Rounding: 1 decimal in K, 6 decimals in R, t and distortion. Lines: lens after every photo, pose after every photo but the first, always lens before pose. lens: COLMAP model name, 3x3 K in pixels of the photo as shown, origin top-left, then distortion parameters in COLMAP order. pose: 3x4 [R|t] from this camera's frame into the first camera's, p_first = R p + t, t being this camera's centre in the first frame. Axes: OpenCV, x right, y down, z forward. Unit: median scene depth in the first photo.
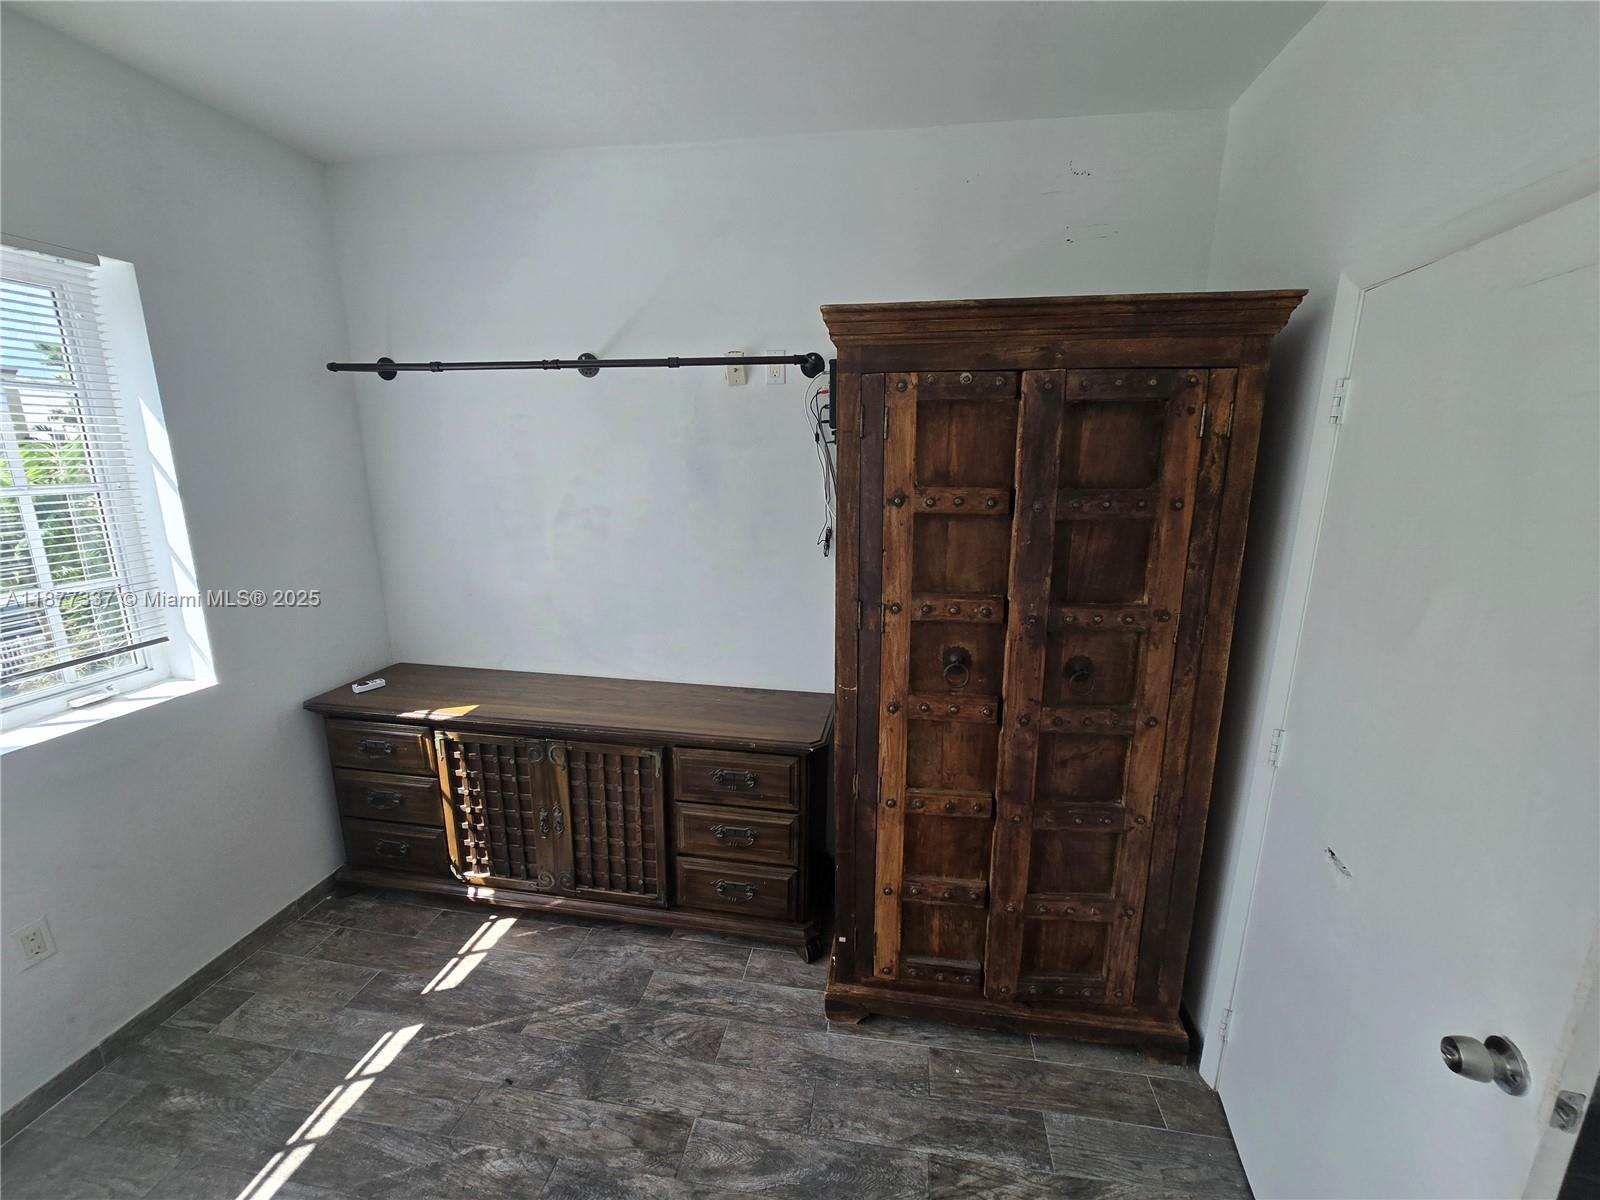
lens RADIAL K [[653.7, 0, 800.8], [0, 653.7, 600.9], [0, 0, 1]] dist [-0.004096, 0.000352]
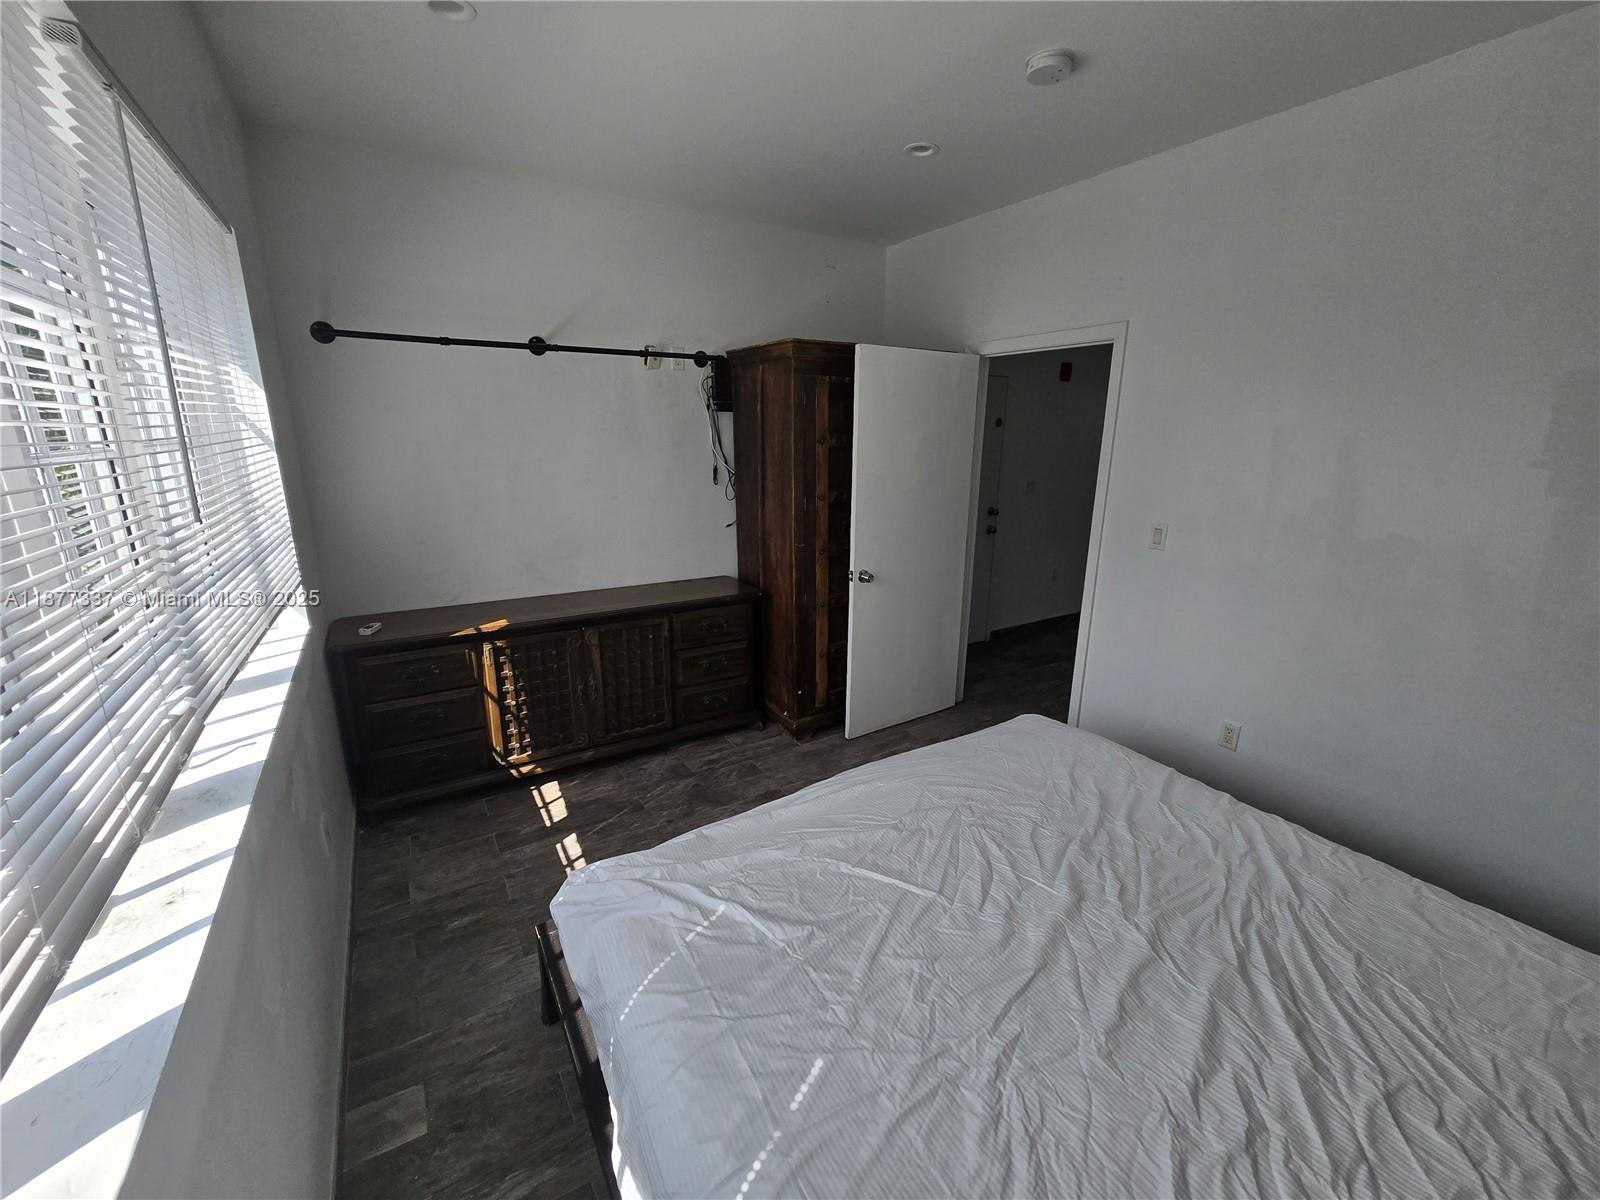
lens RADIAL K [[653.7, 0, 795.6], [0, 653.7, 597.9], [0, 0, 1]] dist [-0.004096, 0.000352]
pose [[0.760881, -0.164704, 0.627641, -0.877478], [0.141012, 0.986105, 0.087824, 0.091284], [-0.633385, 0.021681, 0.773533, -0.325741]]
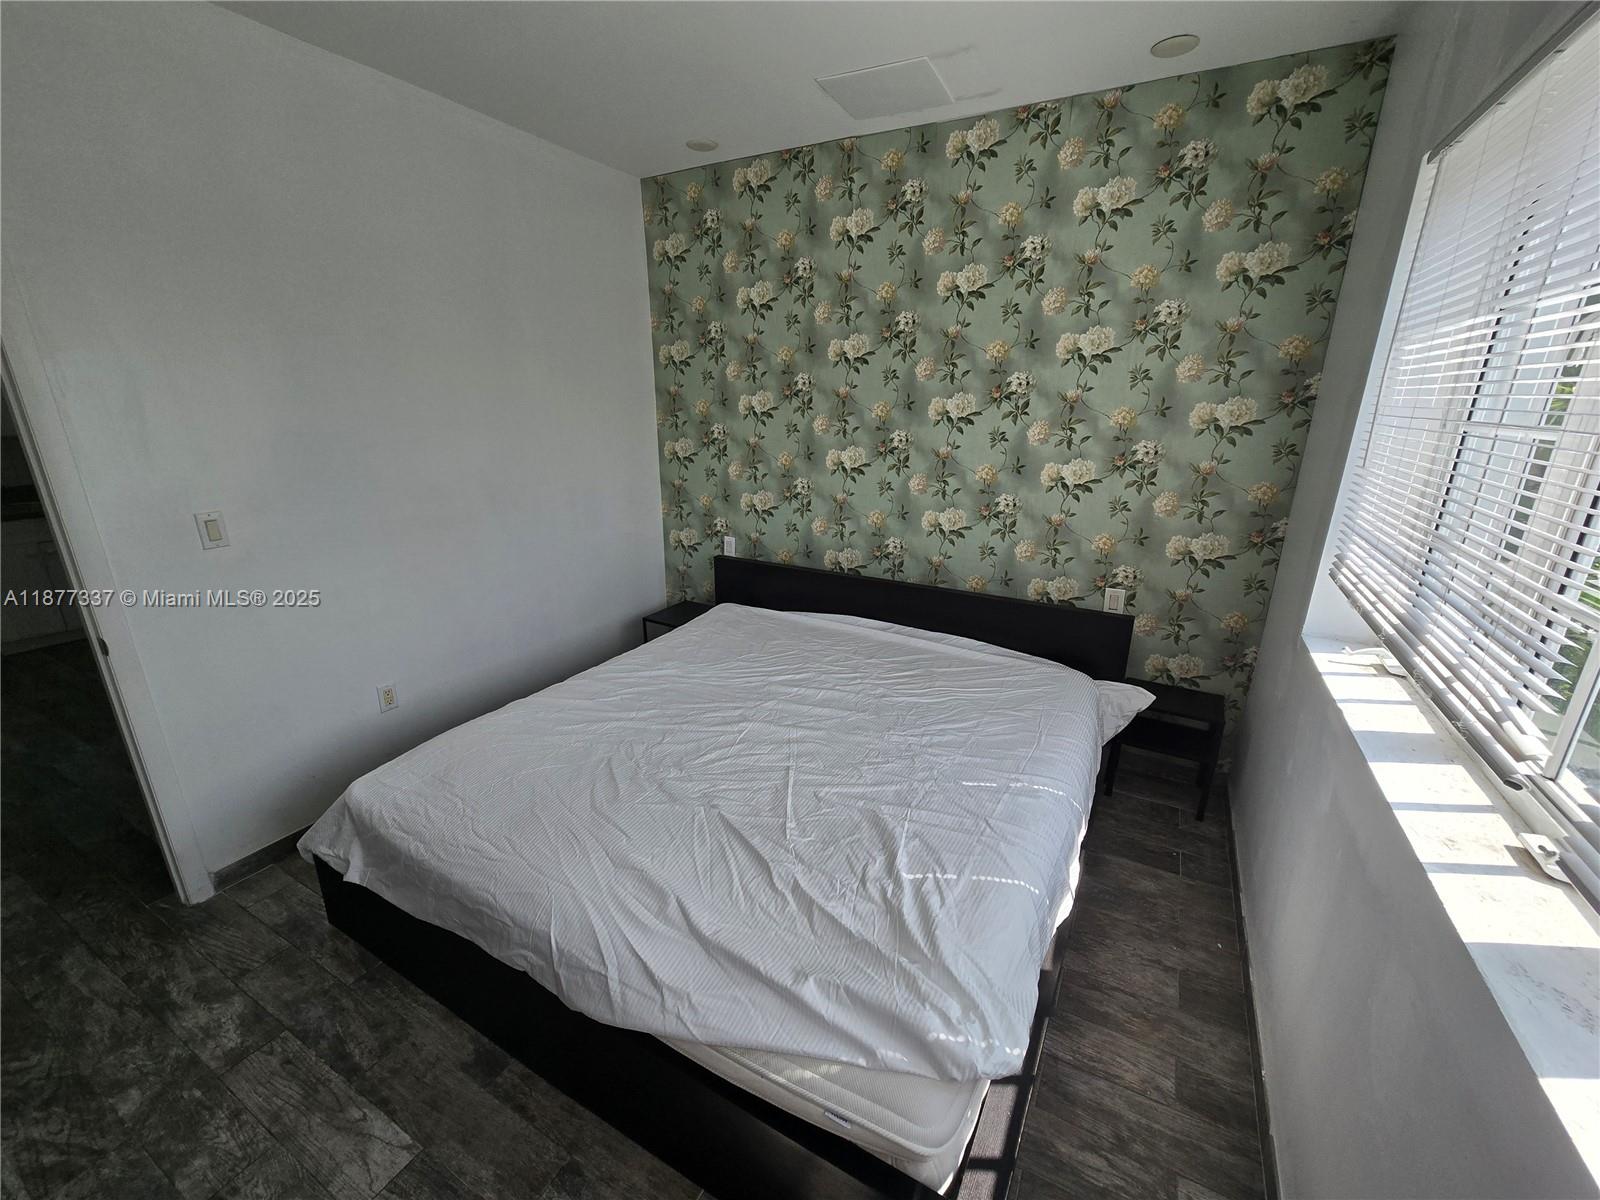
lens RADIAL K [[653.7, 0, 809.2], [0, 653.7, 603.9], [0, 0, 1]] dist [-0.004096, 0.000352]
pose [[-0.946061, -0.113018, 0.303636, -0.646220], [0.057763, 0.863331, 0.501322, -0.134347], [-0.318797, 0.491820, -0.810235, 0.688881]]
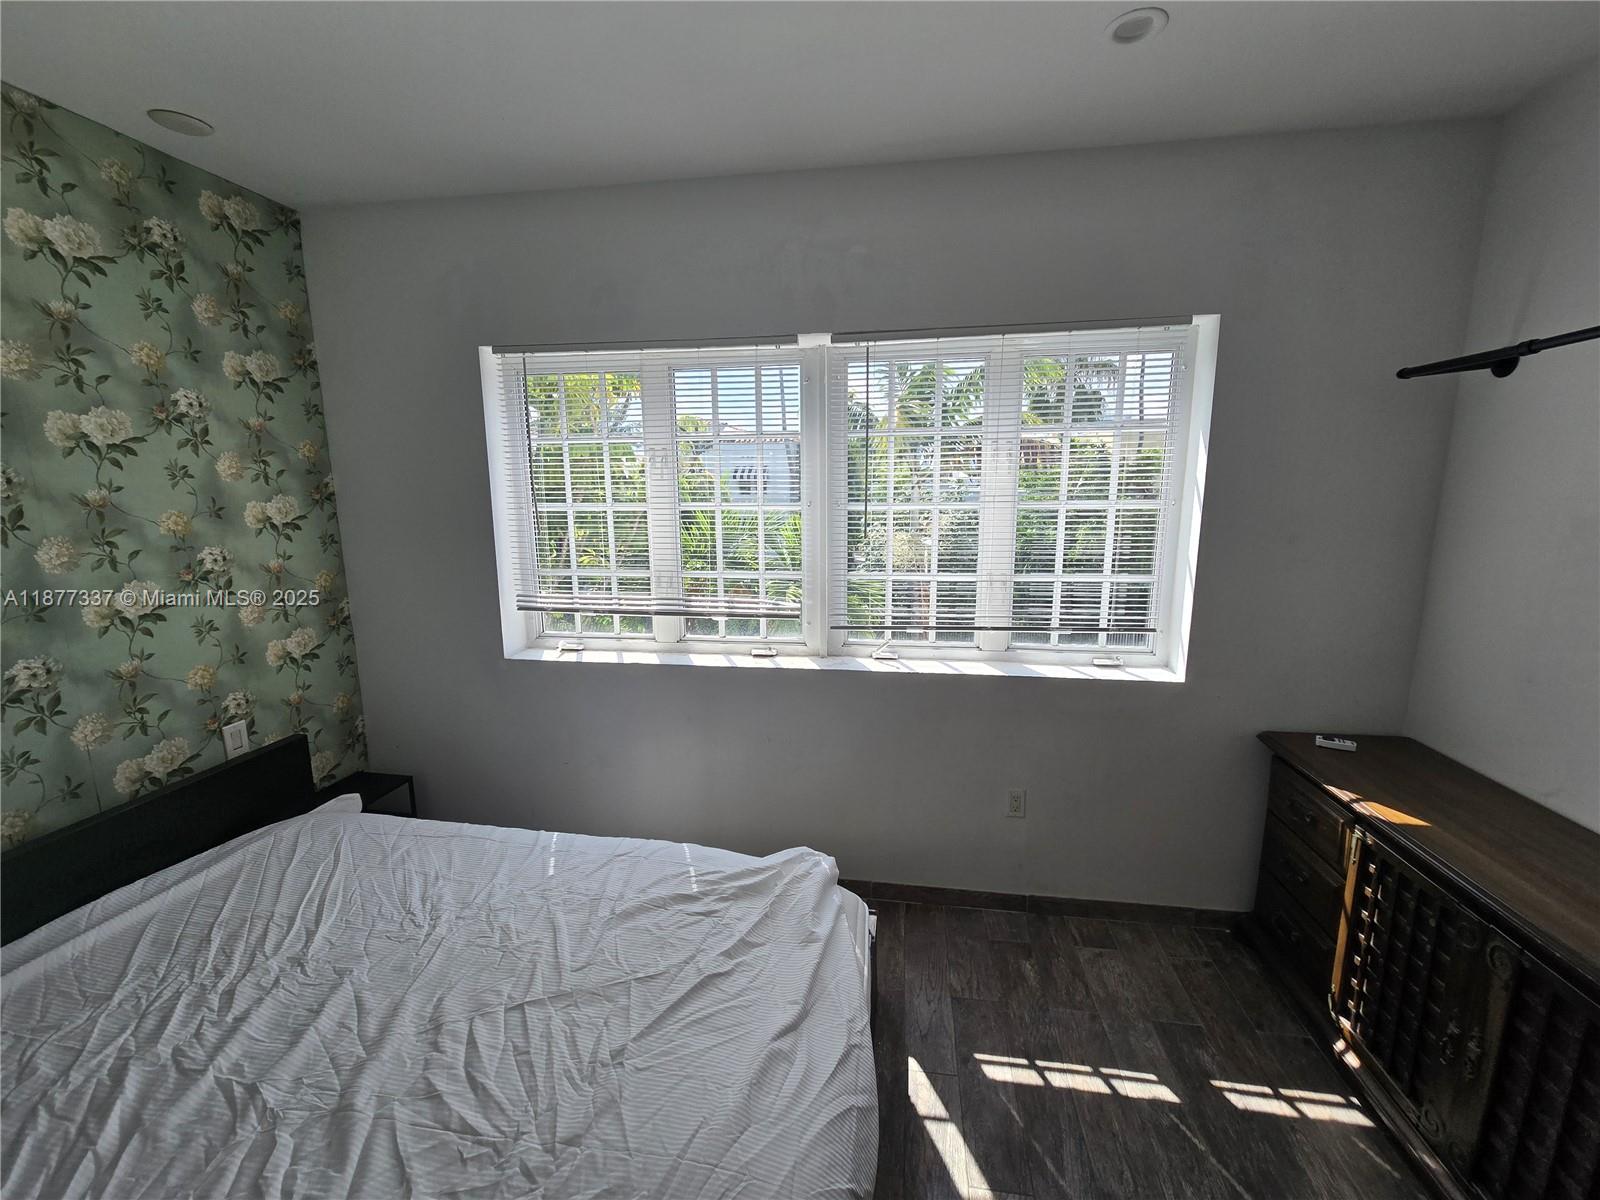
lens RADIAL K [[653.7, 0, 807.1], [0, 653.7, 600.6], [0, 0, 1]] dist [-0.004096, 0.000352]
pose [[0.011728, 0.167367, -0.985825, 0.157350], [-0.215920, 0.963057, 0.160933, -0.043080], [0.976341, 0.210972, 0.047432, 0.266078]]
